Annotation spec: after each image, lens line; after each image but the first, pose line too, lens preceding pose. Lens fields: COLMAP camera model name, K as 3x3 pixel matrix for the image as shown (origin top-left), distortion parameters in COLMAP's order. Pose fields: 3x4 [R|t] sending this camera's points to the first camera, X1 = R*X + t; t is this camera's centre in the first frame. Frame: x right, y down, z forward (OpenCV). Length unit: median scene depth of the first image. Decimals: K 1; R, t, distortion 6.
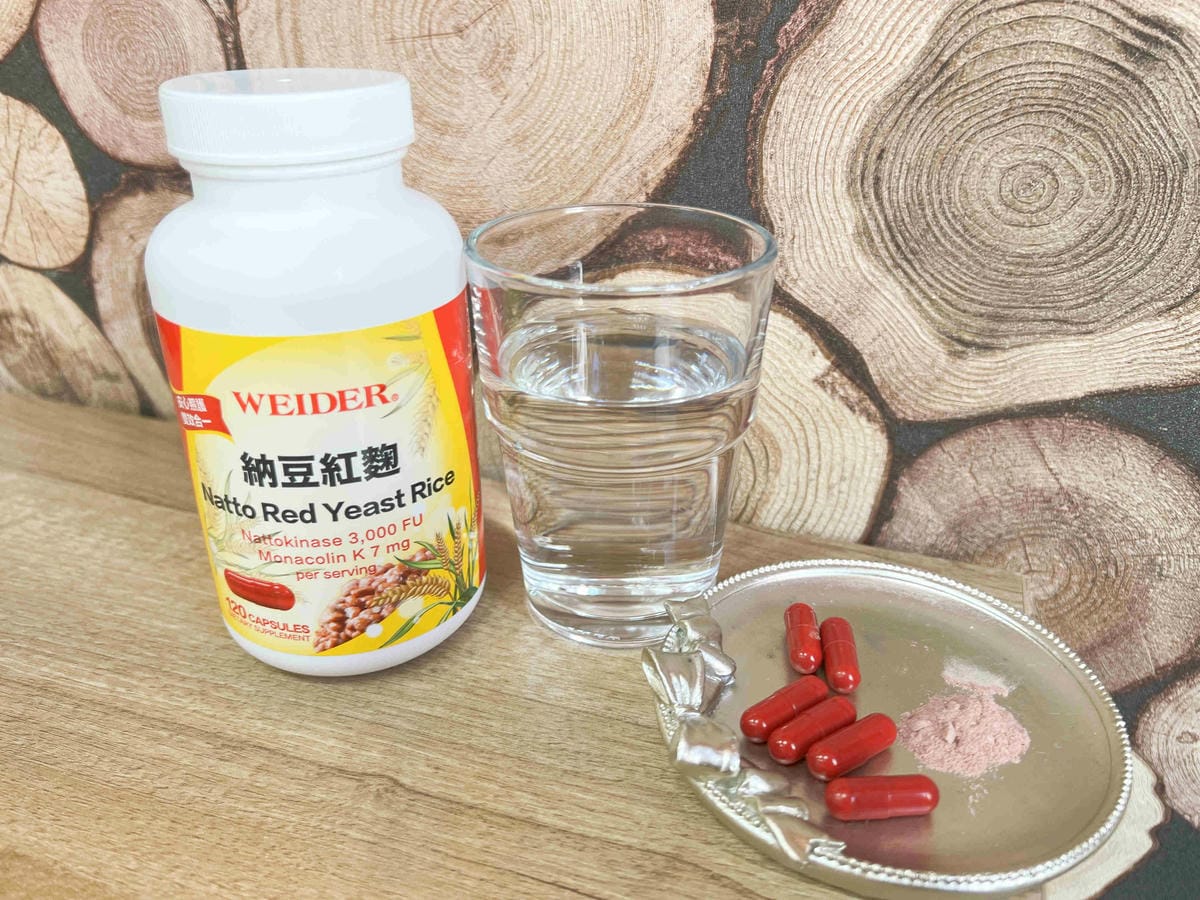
lens RADIAL K [[958.0, 0, 626.0], [0, 958.0, 447.3], [0, 0, 1]] dist [0.013039, -0.040598]
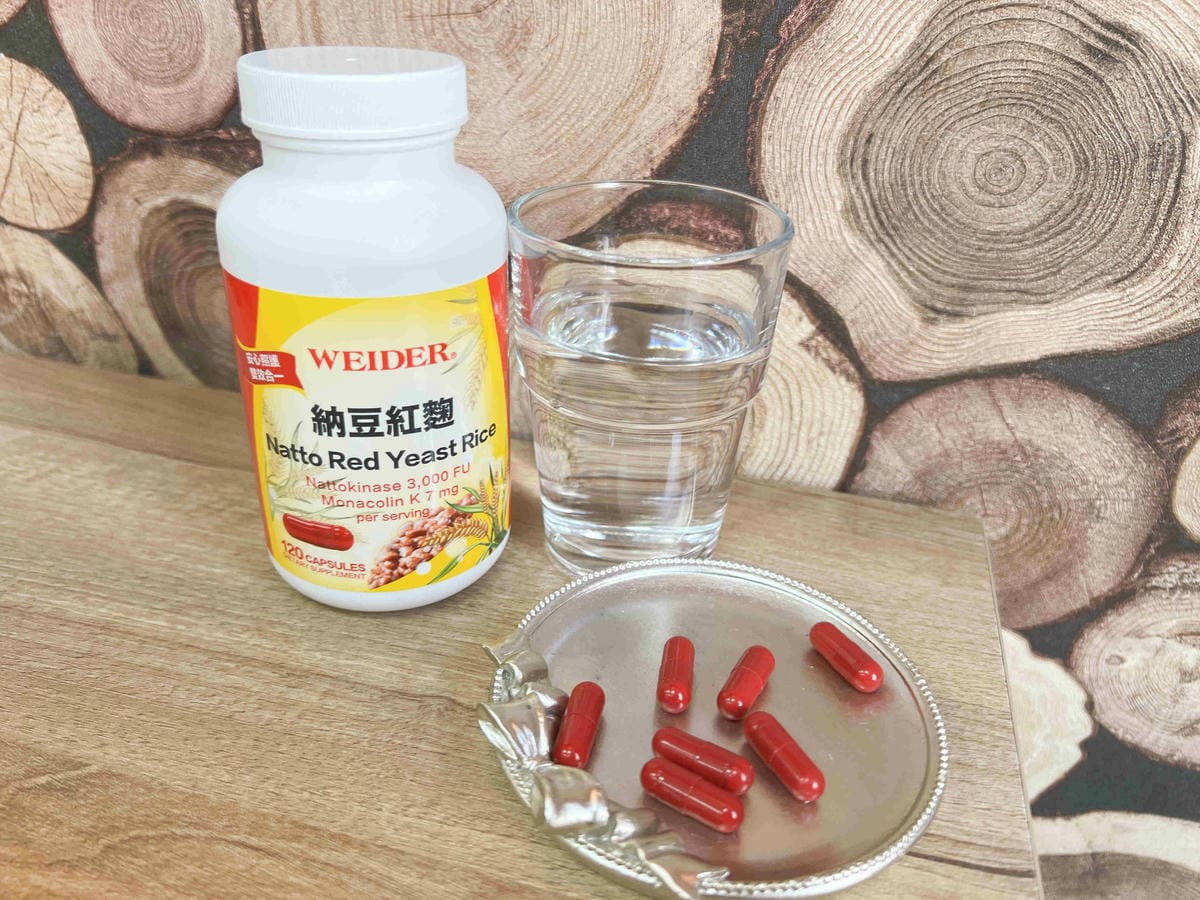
lens RADIAL K [[944.1, 0, 608.0], [0, 944.1, 451.3], [0, 0, 1]] dist [0.015162, -0.043818]
pose [[0.997091, -0.002370, 0.076178, -0.119551], [-0.000644, 0.999218, 0.039523, 0.012306], [-0.076212, -0.039457, 0.996311, -0.079055]]
